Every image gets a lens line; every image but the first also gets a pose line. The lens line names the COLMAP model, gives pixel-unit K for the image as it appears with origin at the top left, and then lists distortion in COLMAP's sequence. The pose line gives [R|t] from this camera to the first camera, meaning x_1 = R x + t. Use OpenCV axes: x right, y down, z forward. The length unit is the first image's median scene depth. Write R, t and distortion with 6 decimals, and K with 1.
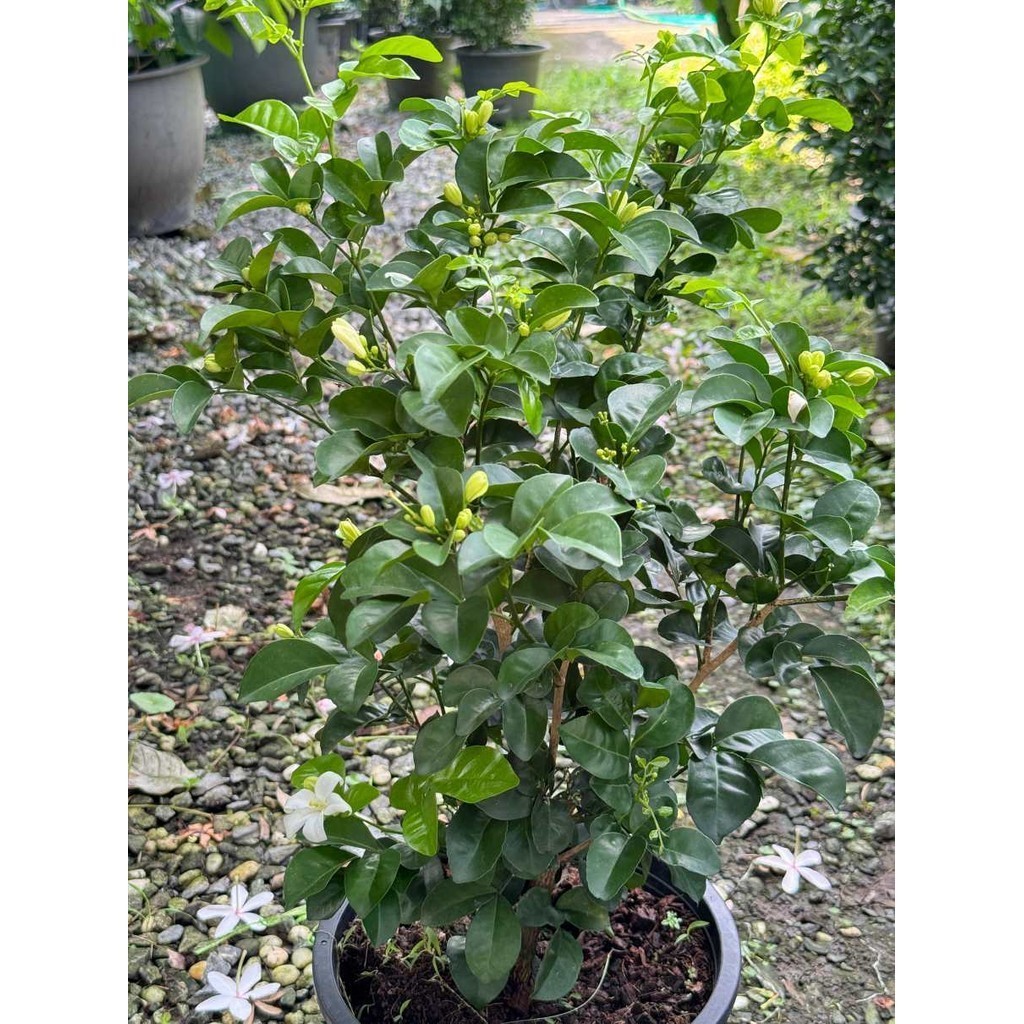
lens RADIAL K [[1420.5, 0, 506.6], [0, 1420.5, 523.8], [0, 0, 1]] dist [0.182629, -0.440529]
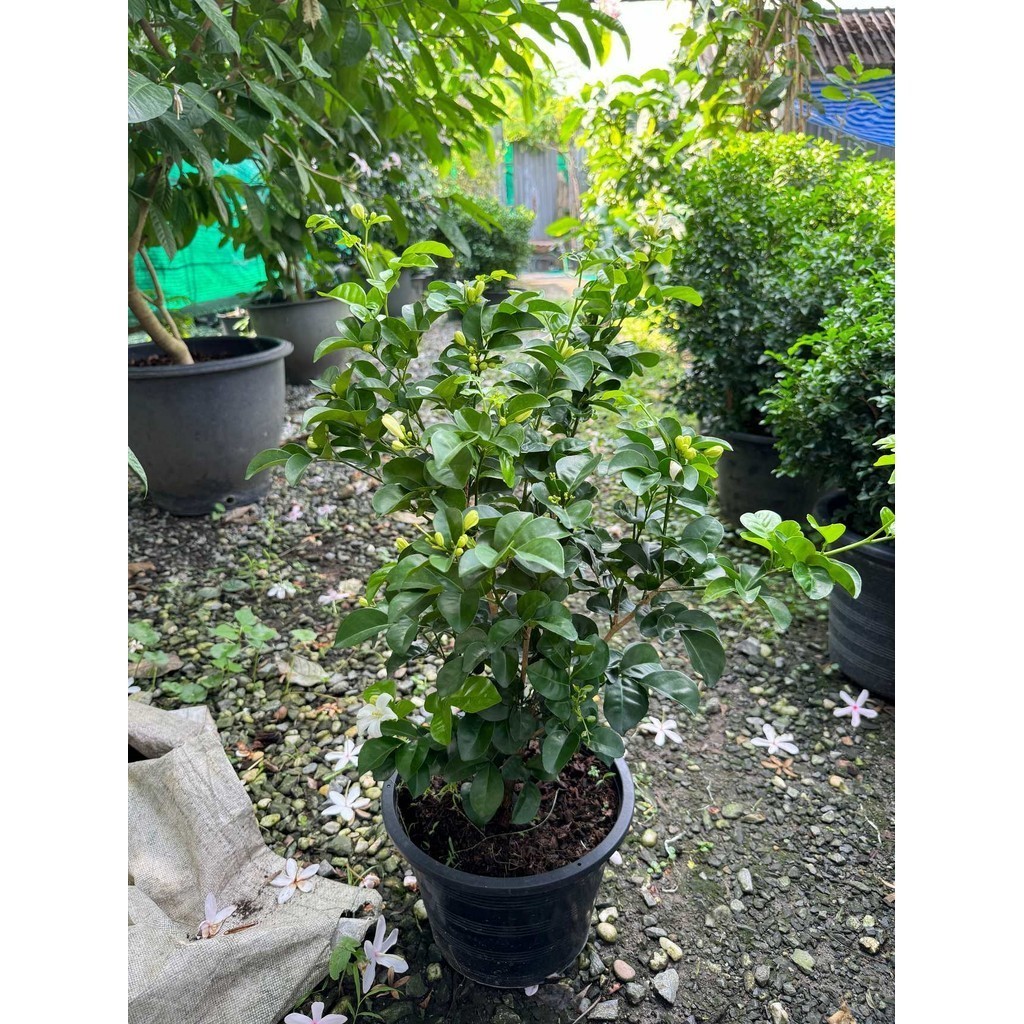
lens RADIAL K [[715.7, 0, 512.0], [0, 715.7, 512.0], [0, 0, 1]] dist [0.104158, -0.195628]
pose [[0.999982, 0.003394, 0.004979, 0.015450], [-0.003258, 0.999625, -0.027186, -0.010698], [-0.005070, 0.027169, 0.999618, 0.166998]]
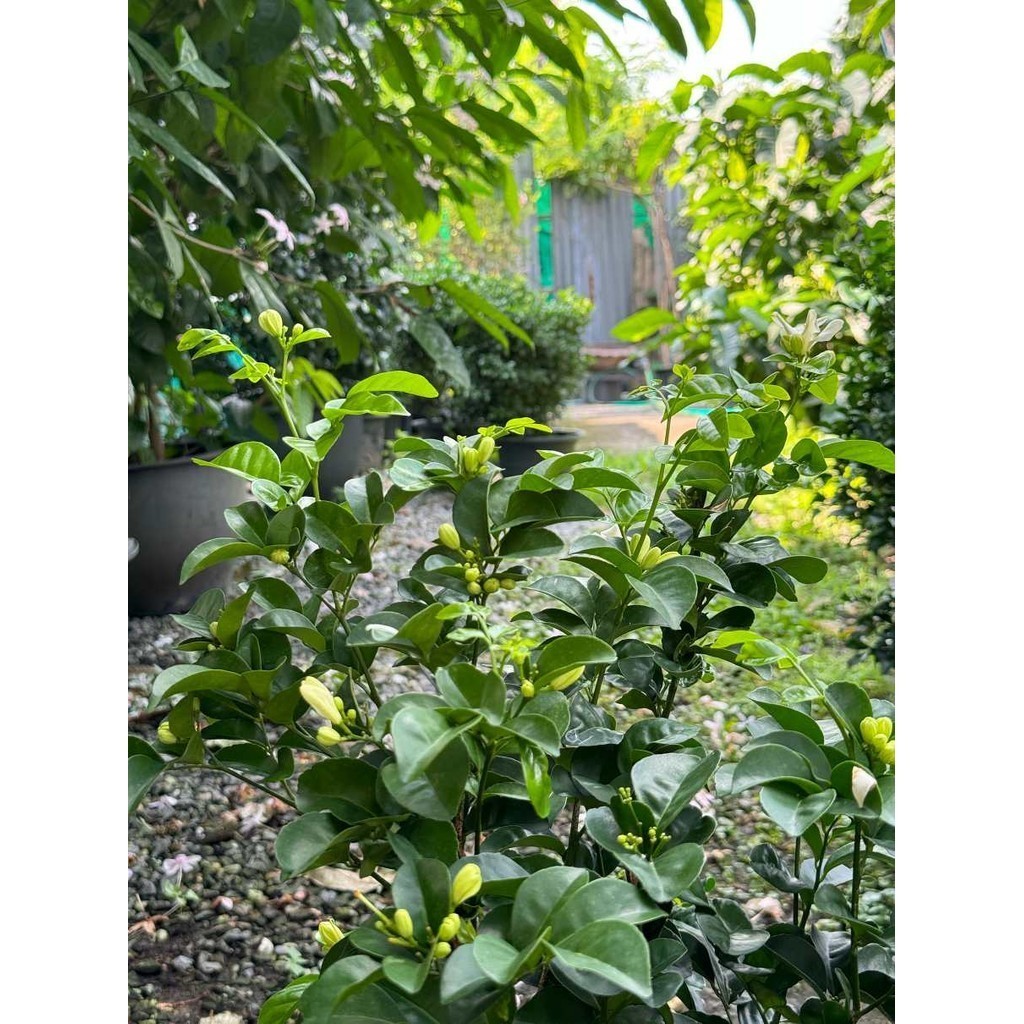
lens RADIAL K [[1420.5, 0, 506.6], [0, 1420.5, 523.8], [0, 0, 1]] dist [0.182629, -0.440529]
pose [[0.999576, -0.004920, -0.028713, 0.019932], [-0.002677, 0.965949, -0.258719, -0.010369], [0.029008, 0.258686, 0.965526, 0.134750]]
